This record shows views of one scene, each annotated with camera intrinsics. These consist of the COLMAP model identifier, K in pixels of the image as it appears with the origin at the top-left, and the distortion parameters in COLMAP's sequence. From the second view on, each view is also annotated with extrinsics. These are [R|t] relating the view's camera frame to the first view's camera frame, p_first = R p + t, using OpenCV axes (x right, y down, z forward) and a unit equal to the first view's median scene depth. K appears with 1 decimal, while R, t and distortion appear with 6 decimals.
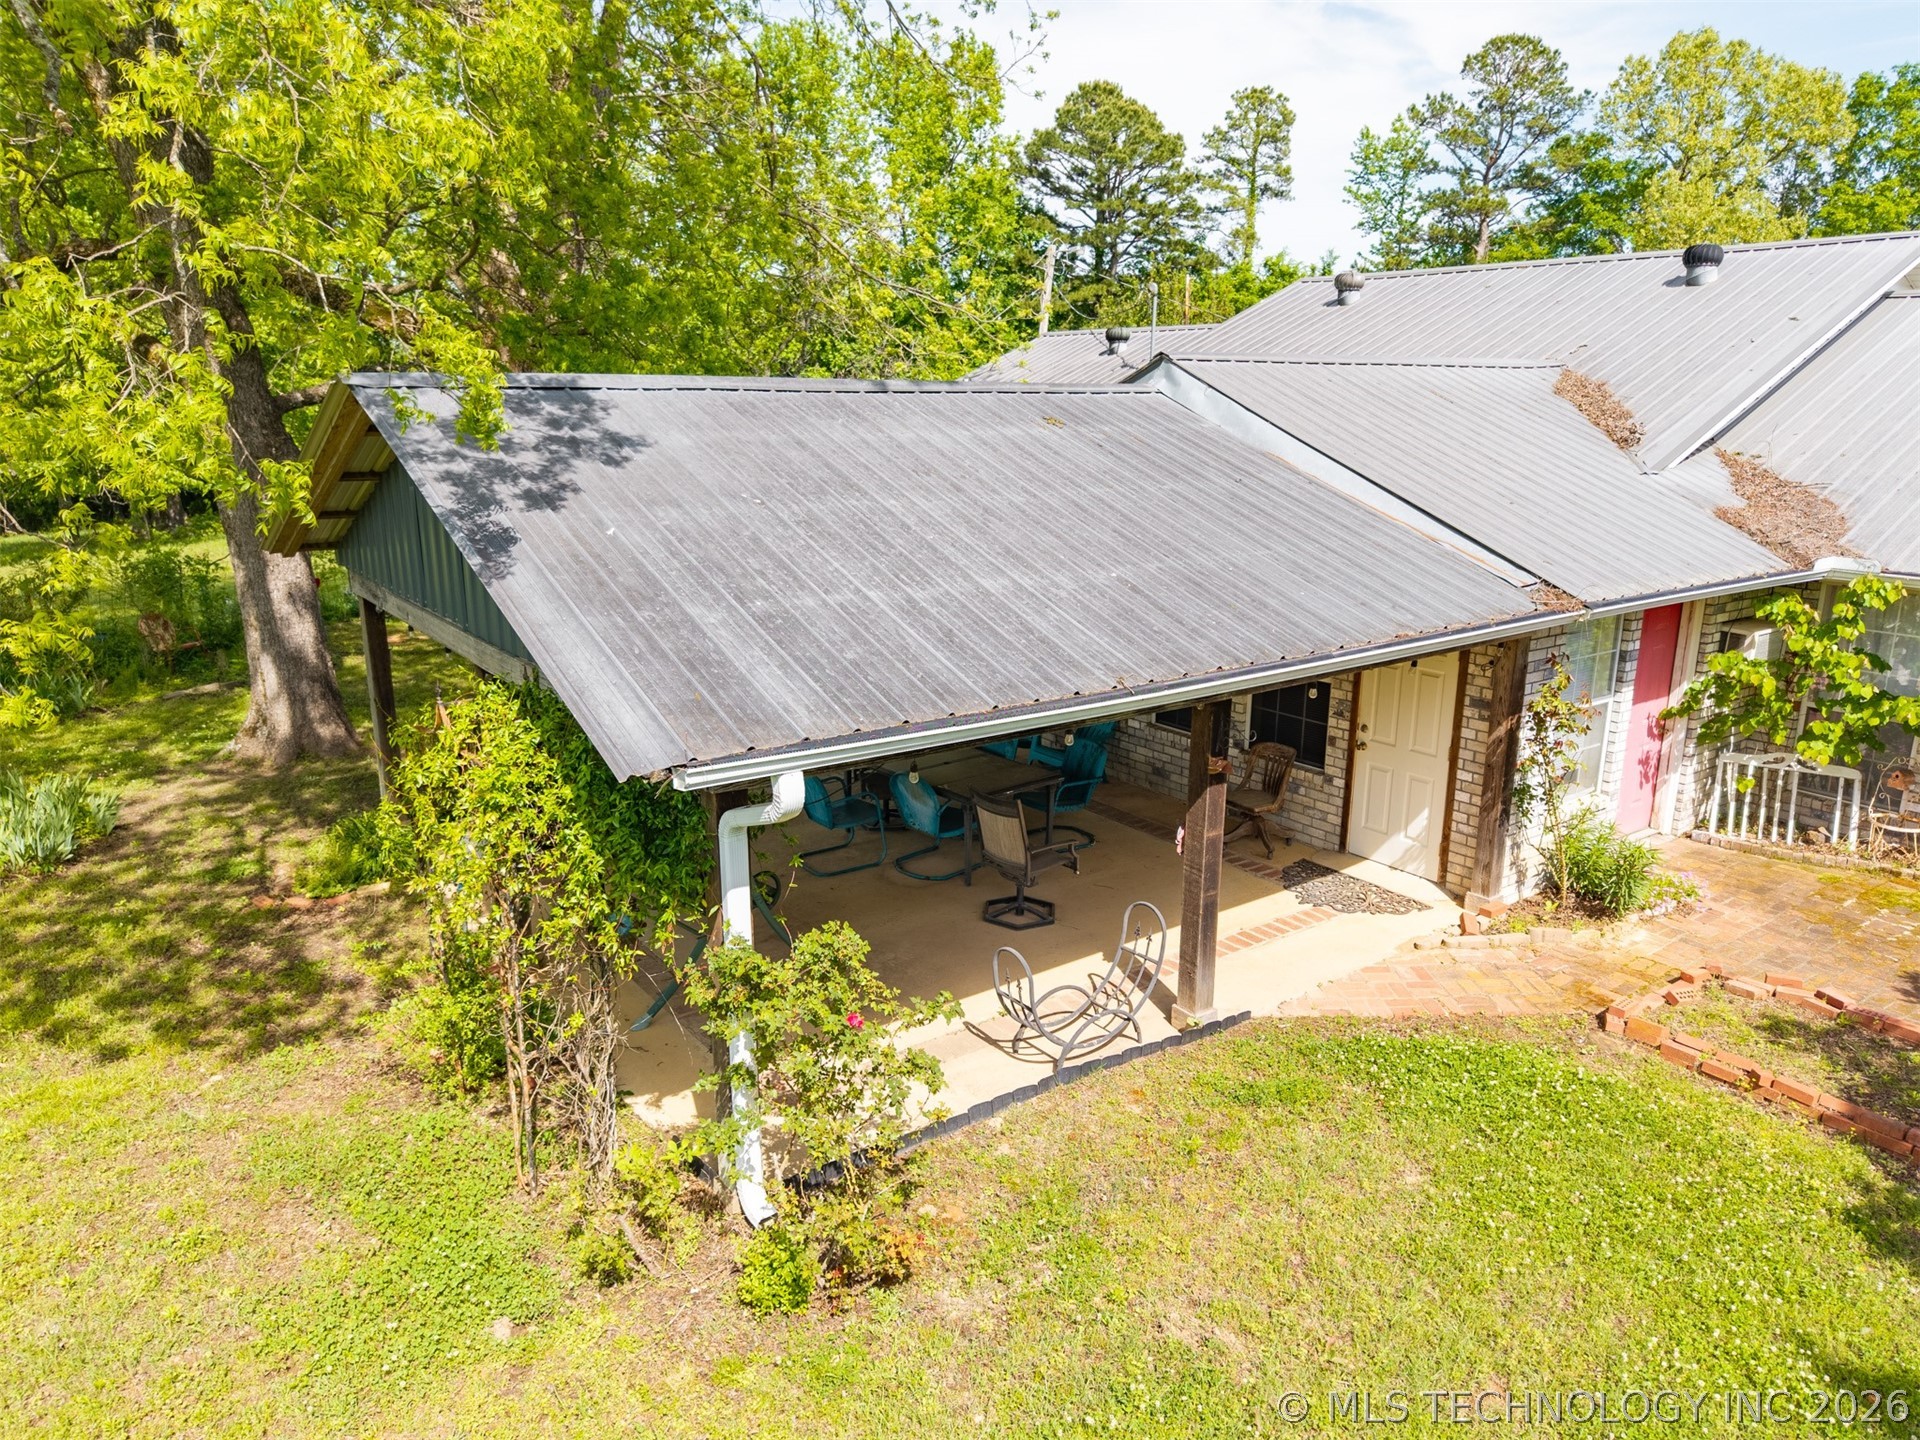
lens RADIAL K [[1311.5, 0, 968.8], [0, 1311.5, 685.4], [0, 0, 1]] dist [0.000619, -0.003657]
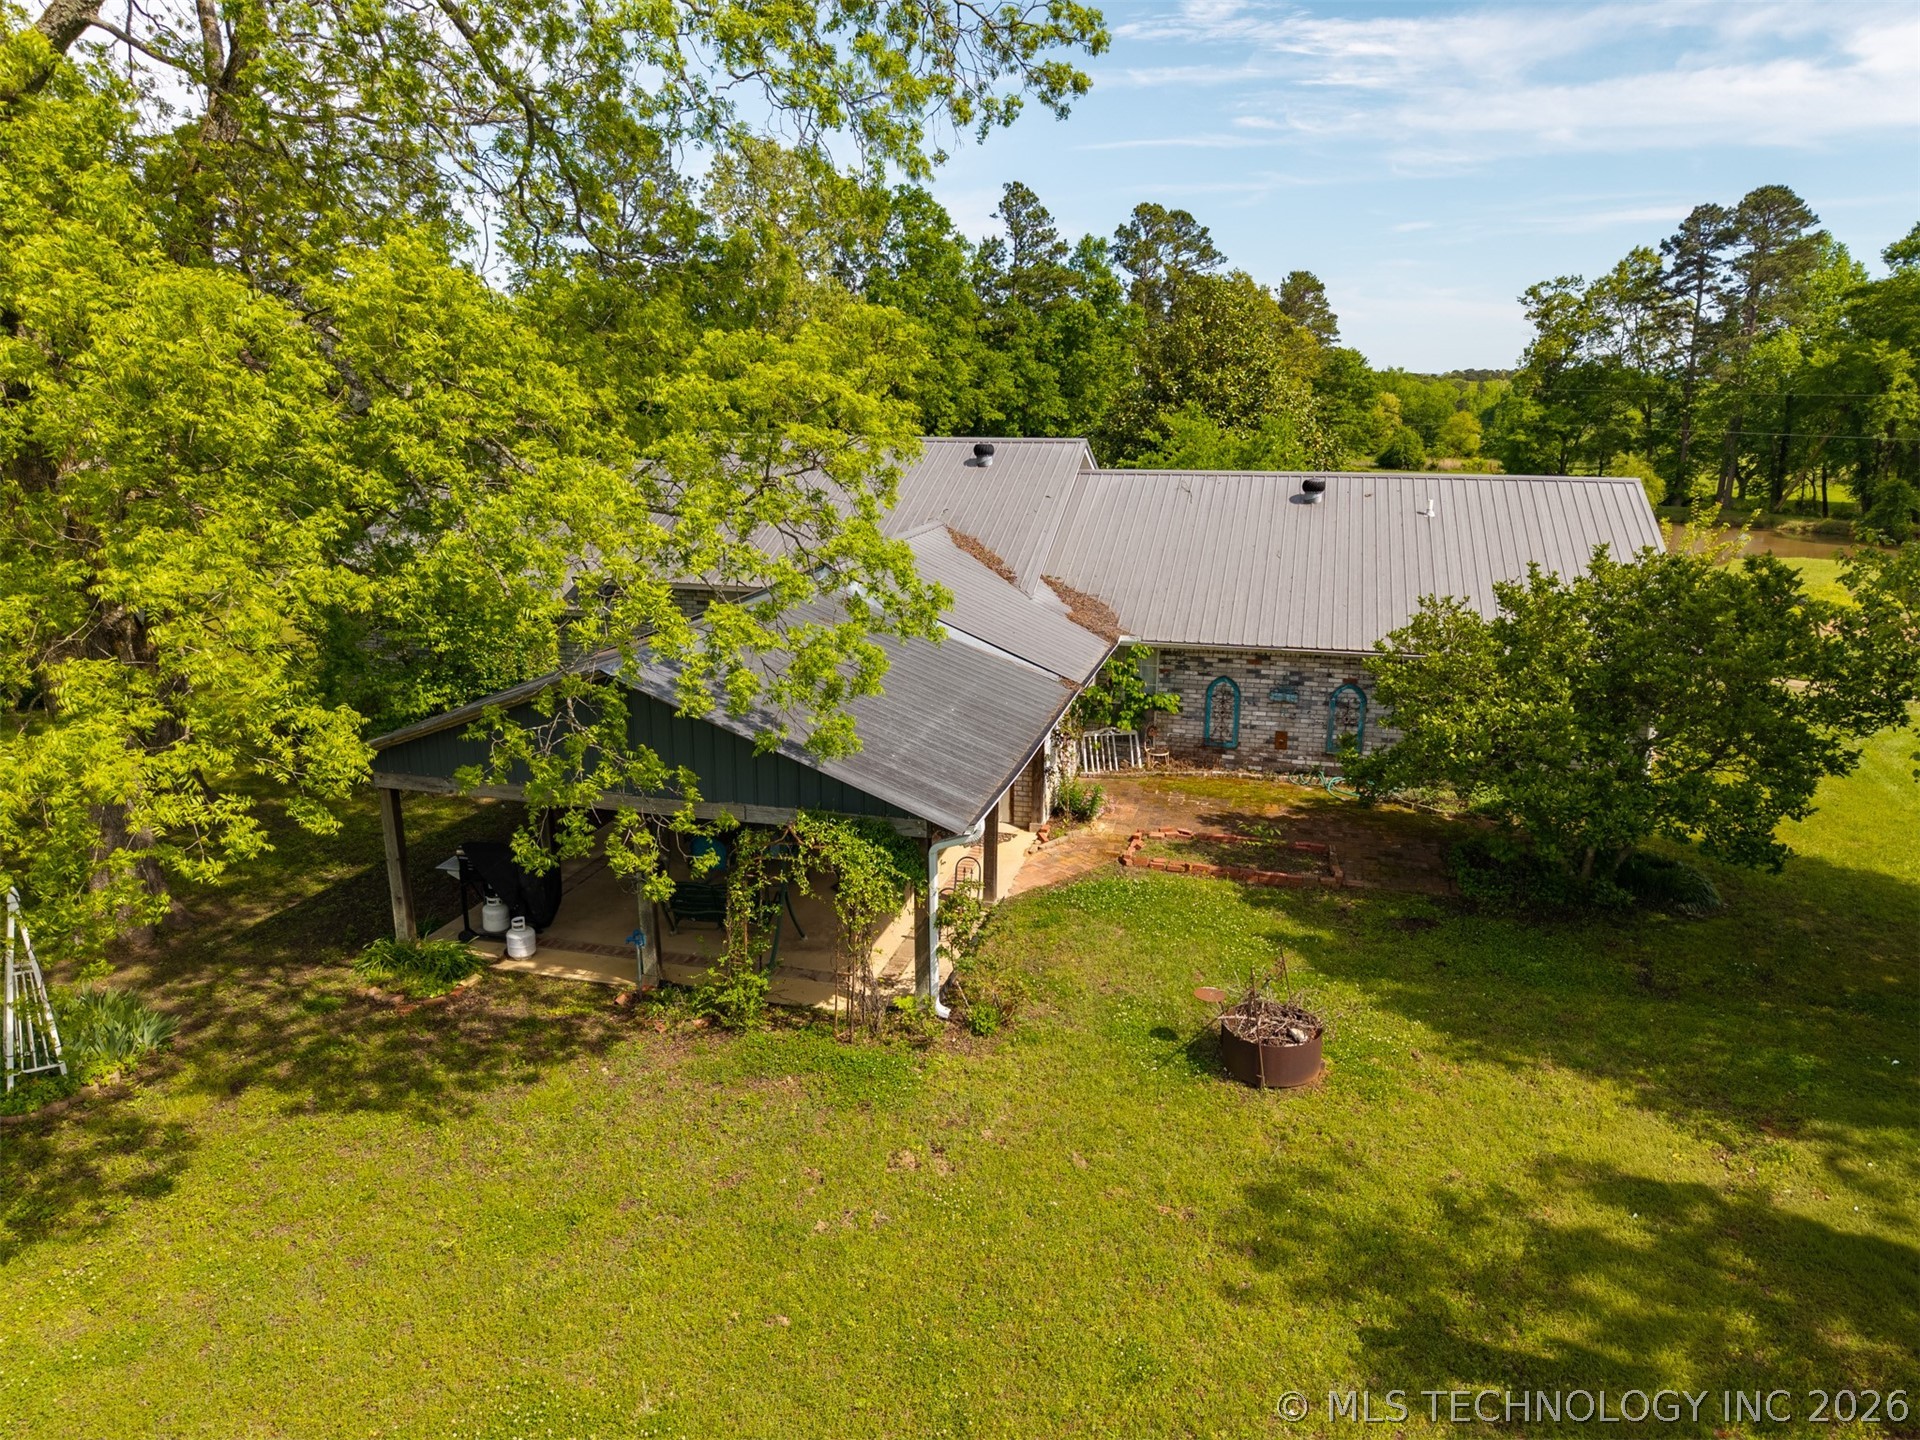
lens RADIAL K [[1311.5, 0, 968.8], [0, 1311.5, 685.4], [0, 0, 1]] dist [0.000619, -0.003657]
pose [[0.767665, -0.153555, 0.622183, -0.856781], [0.141095, 0.987544, 0.069640, -0.195039], [-0.625126, 0.034327, 0.779768, -0.508407]]
